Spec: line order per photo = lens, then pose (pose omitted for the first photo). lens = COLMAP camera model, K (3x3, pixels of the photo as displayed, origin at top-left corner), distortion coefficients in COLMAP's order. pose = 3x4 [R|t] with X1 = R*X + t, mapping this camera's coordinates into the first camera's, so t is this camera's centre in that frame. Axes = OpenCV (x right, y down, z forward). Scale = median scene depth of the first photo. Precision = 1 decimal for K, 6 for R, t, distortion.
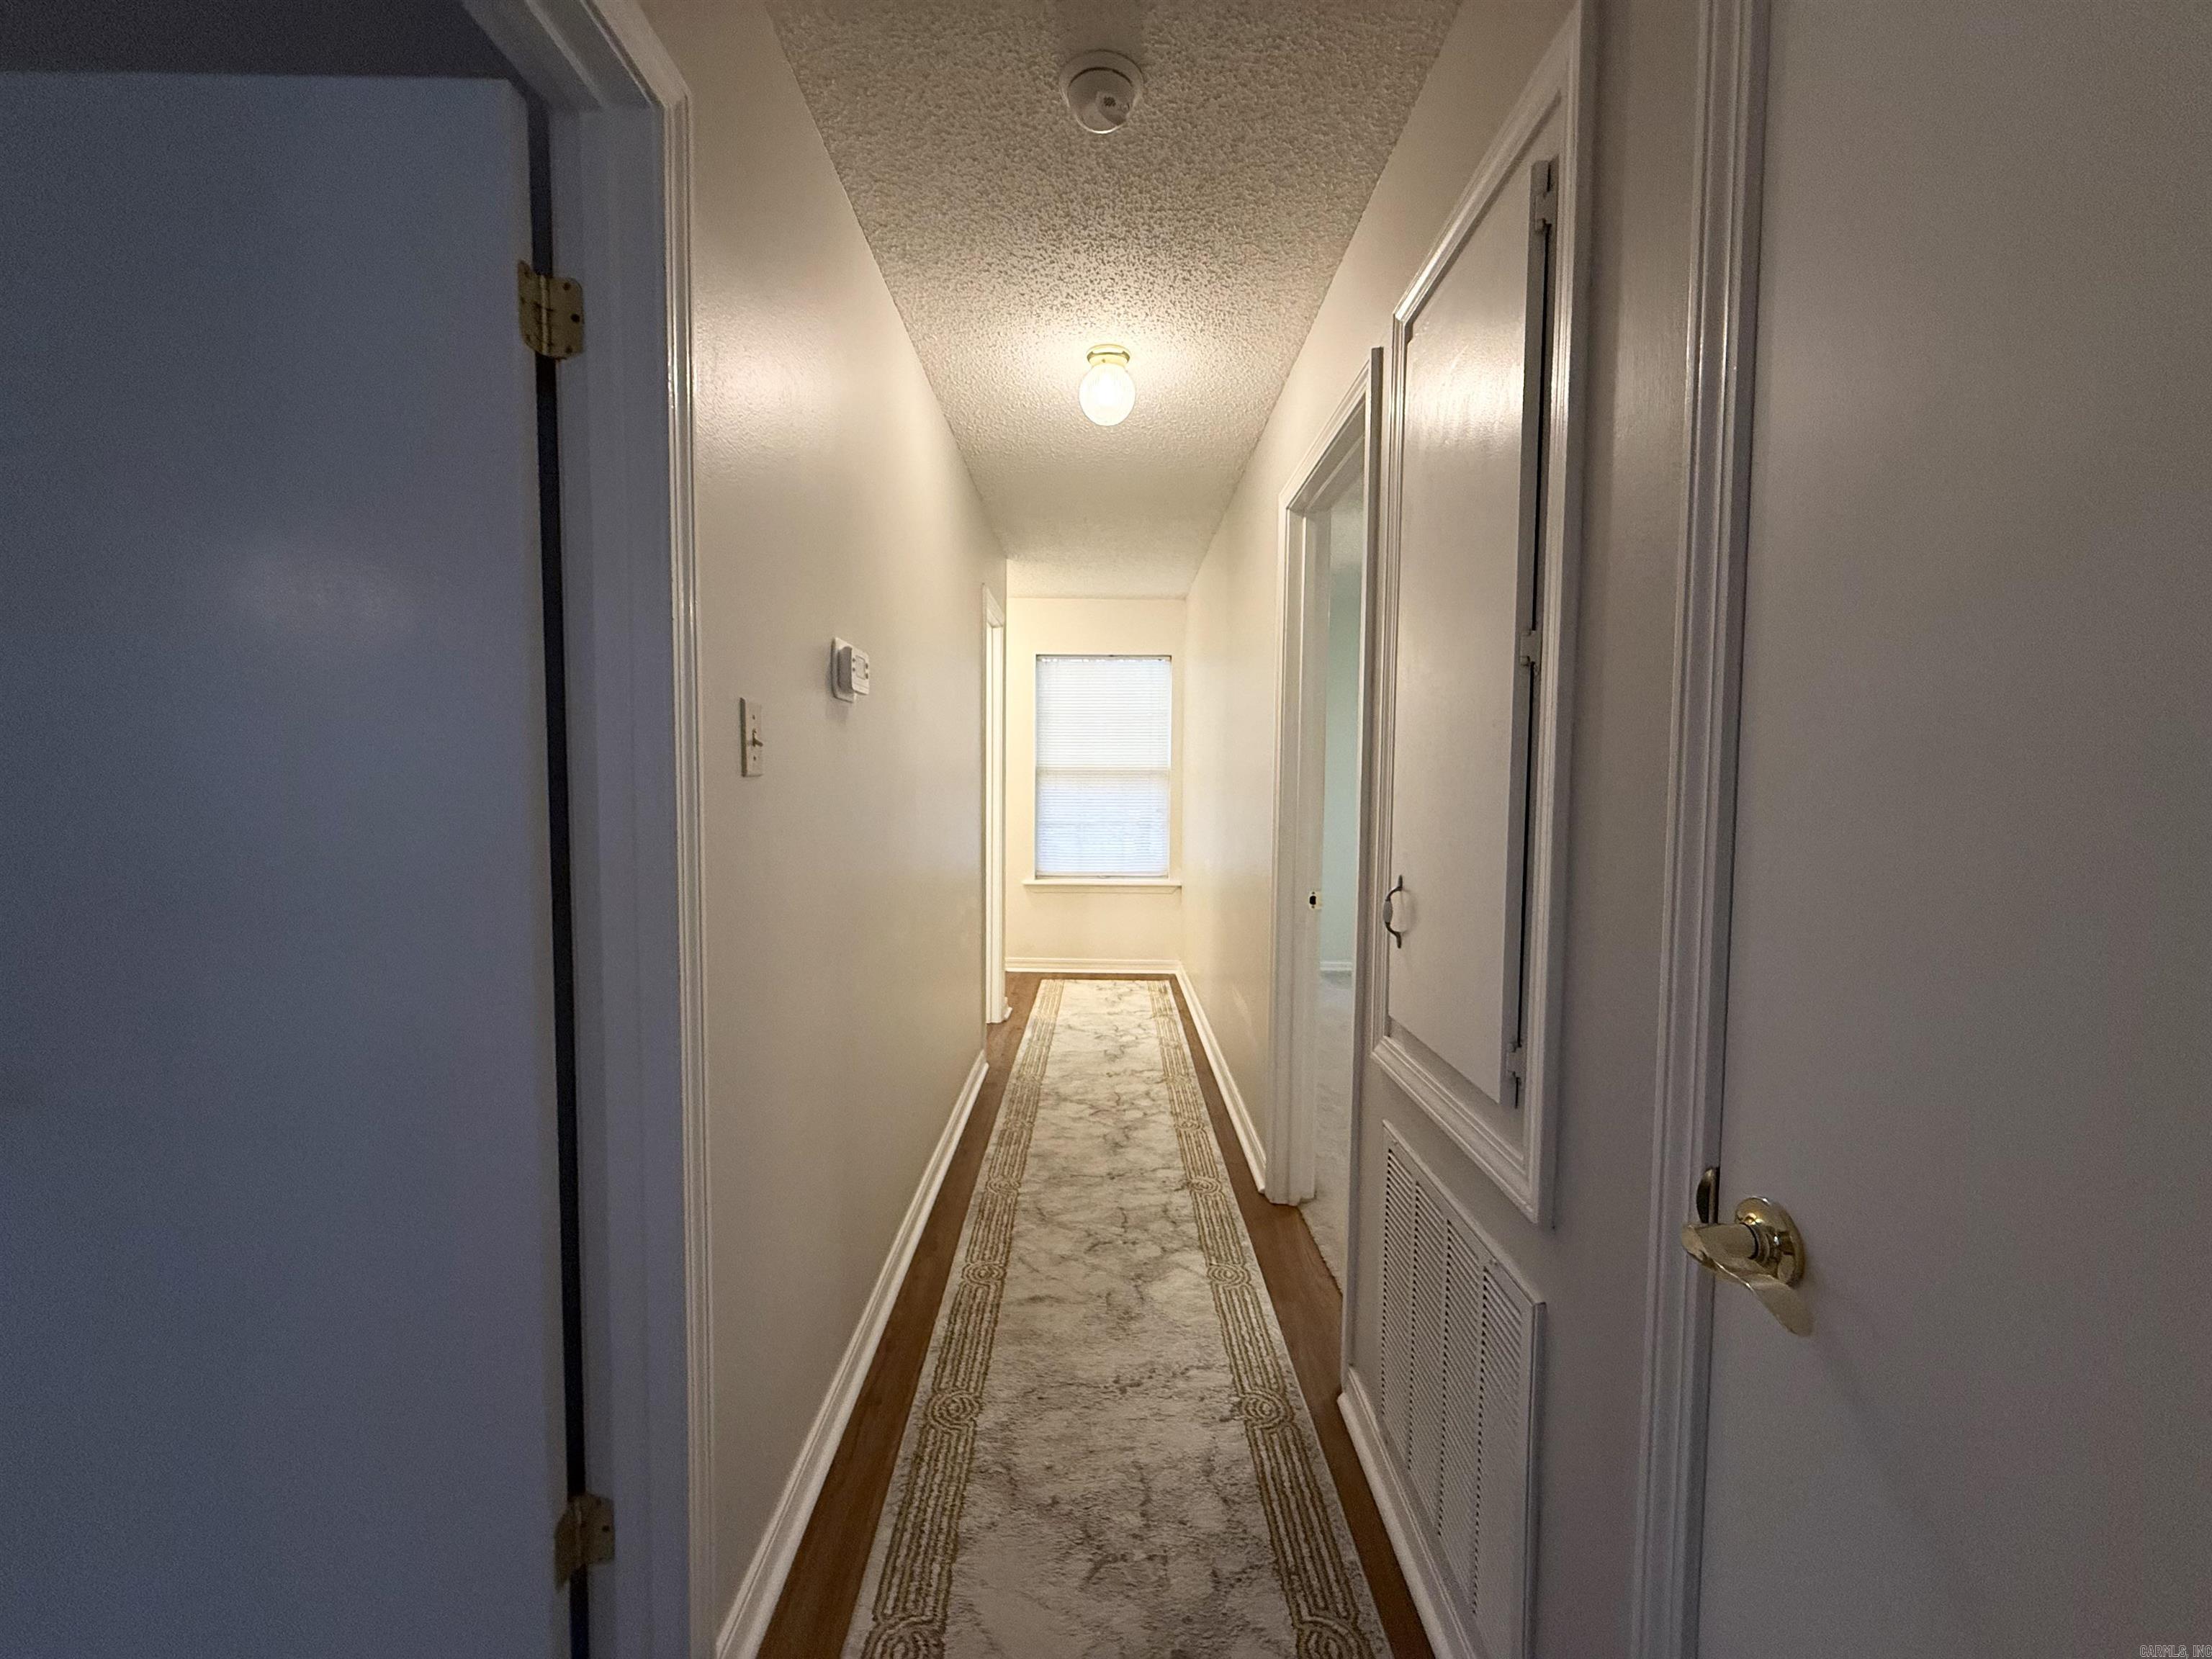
lens RADIAL K [[878.6, 0, 1101.8], [0, 878.6, 829.3], [0, 0, 1]] dist [0.000000, 0.000079]
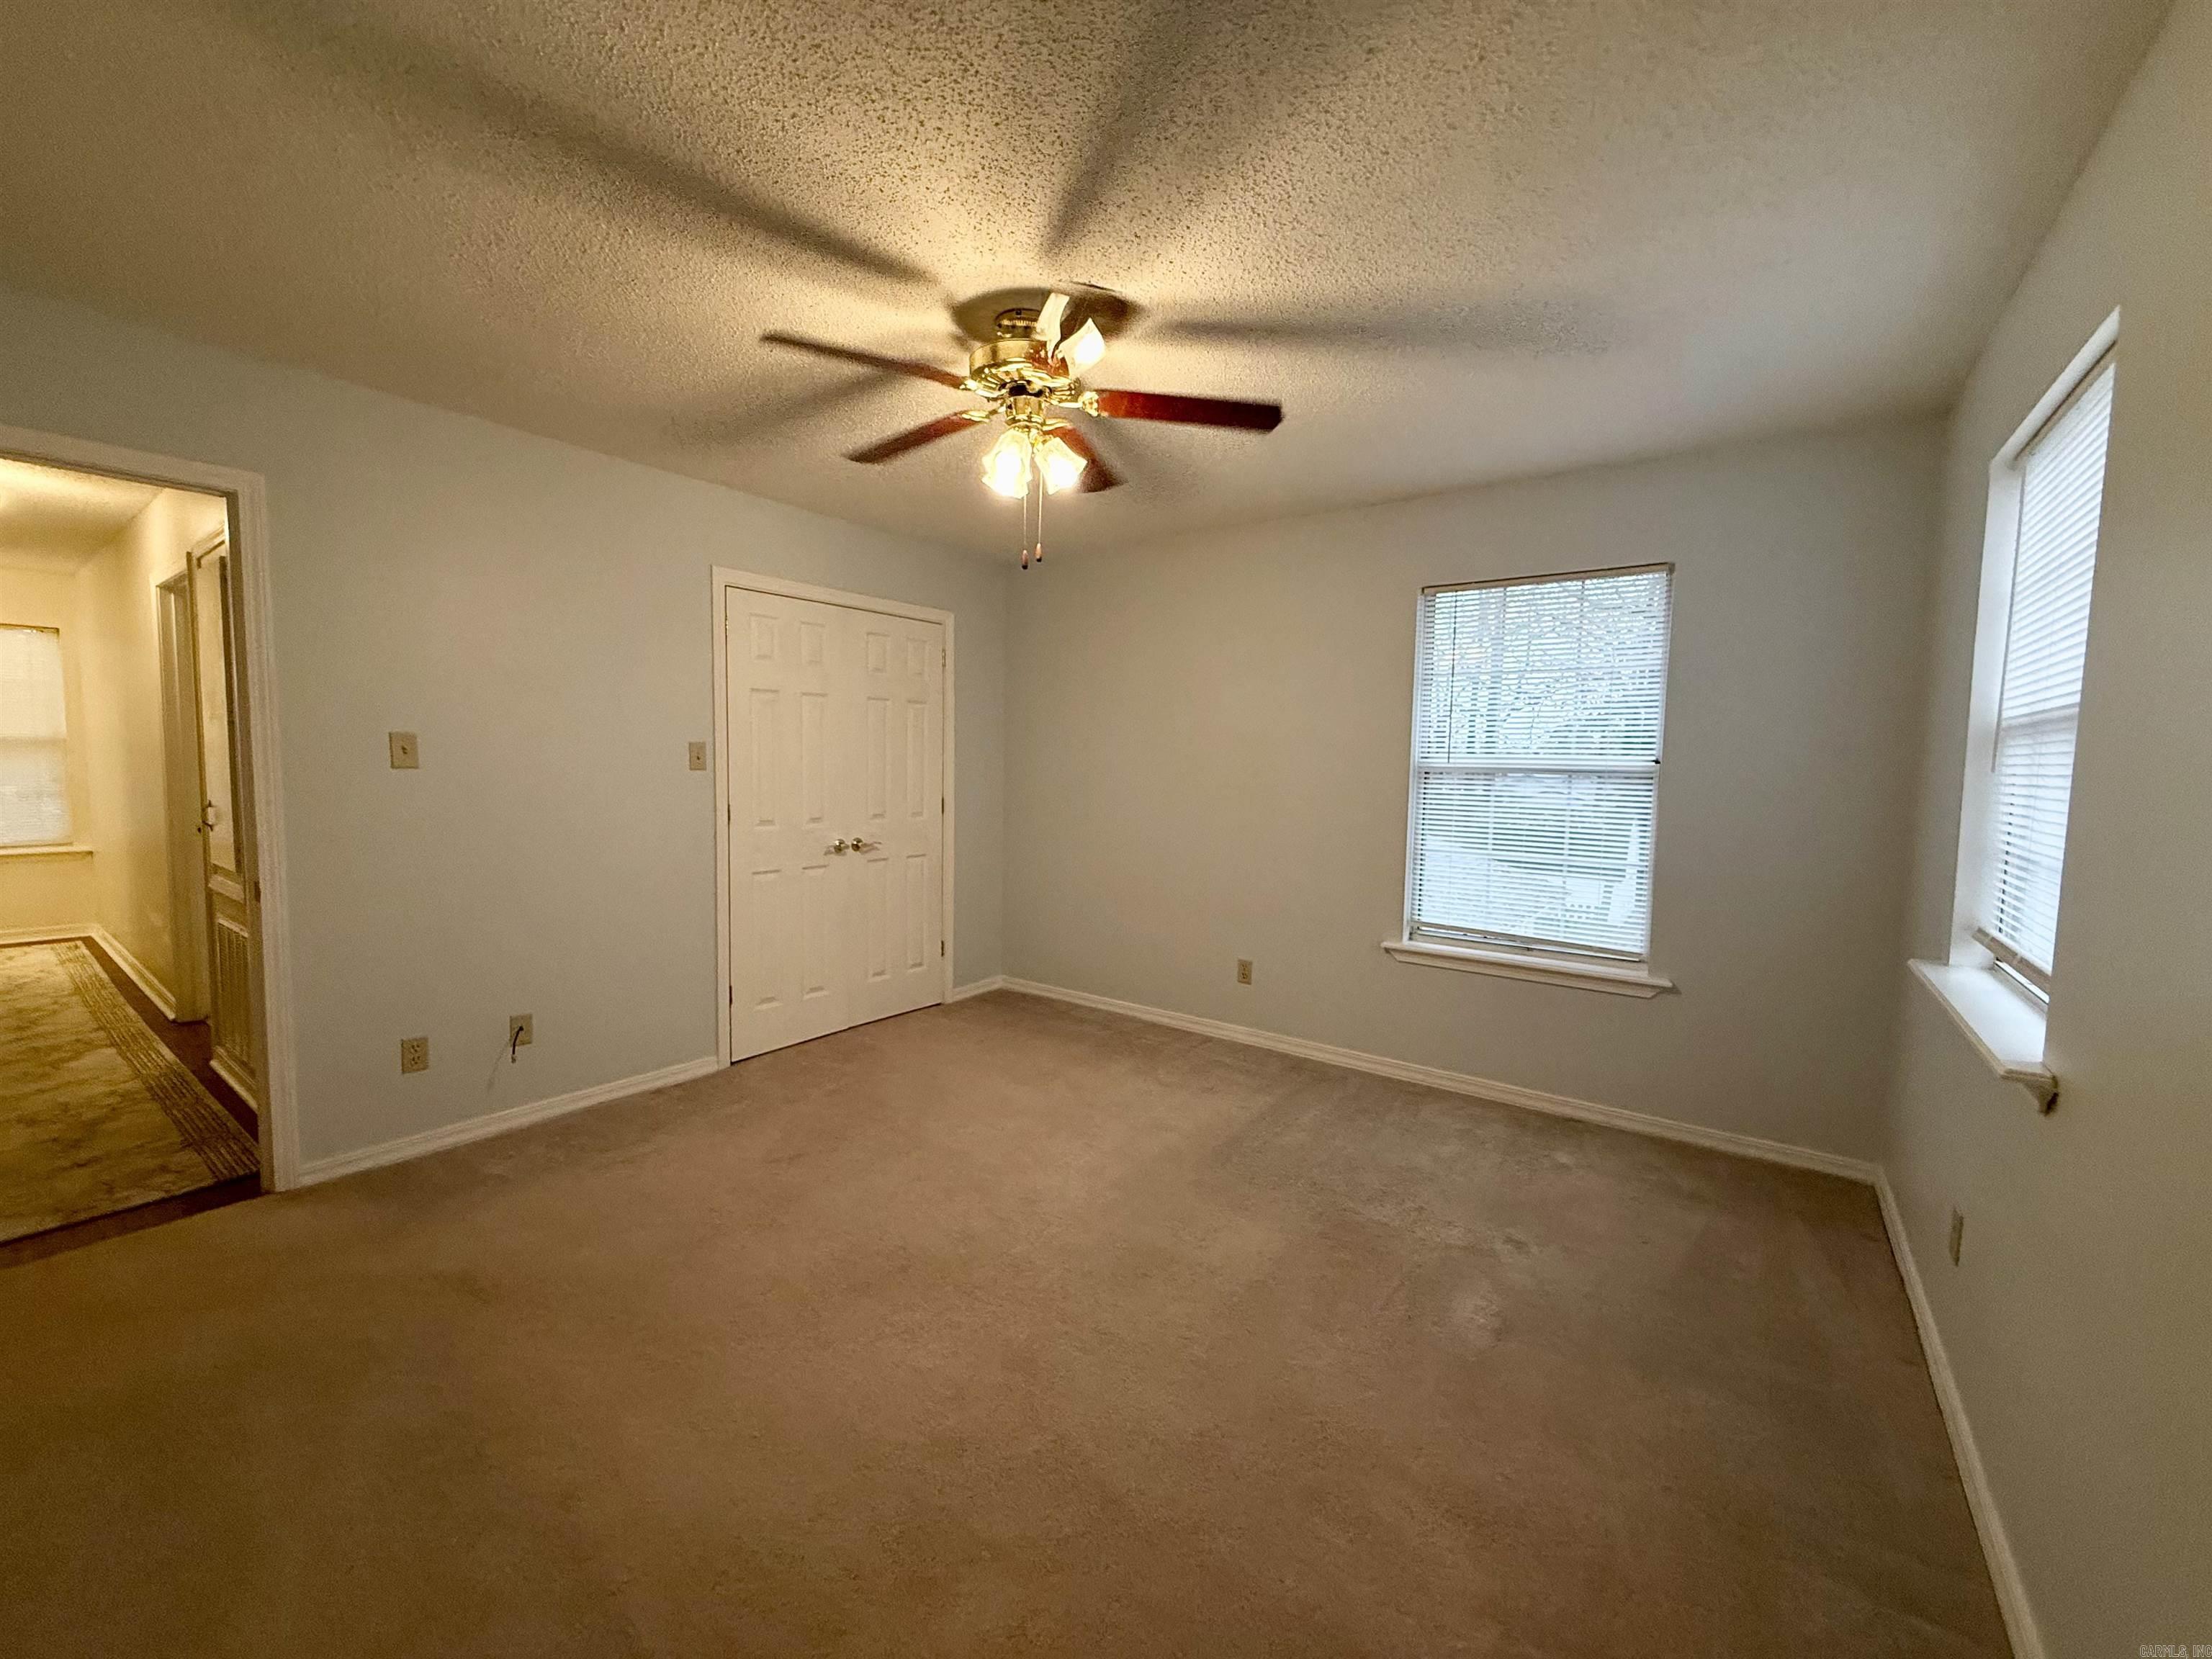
lens RADIAL K [[878.6, 0, 1101.8], [0, 878.6, 829.3], [0, 0, 1]] dist [0.000000, 0.000079]
pose [[0.594365, -0.055810, 0.802256, -0.057169], [0.026957, 0.998411, 0.049484, 0.034869], [-0.803743, -0.007785, 0.594925, -1.024026]]
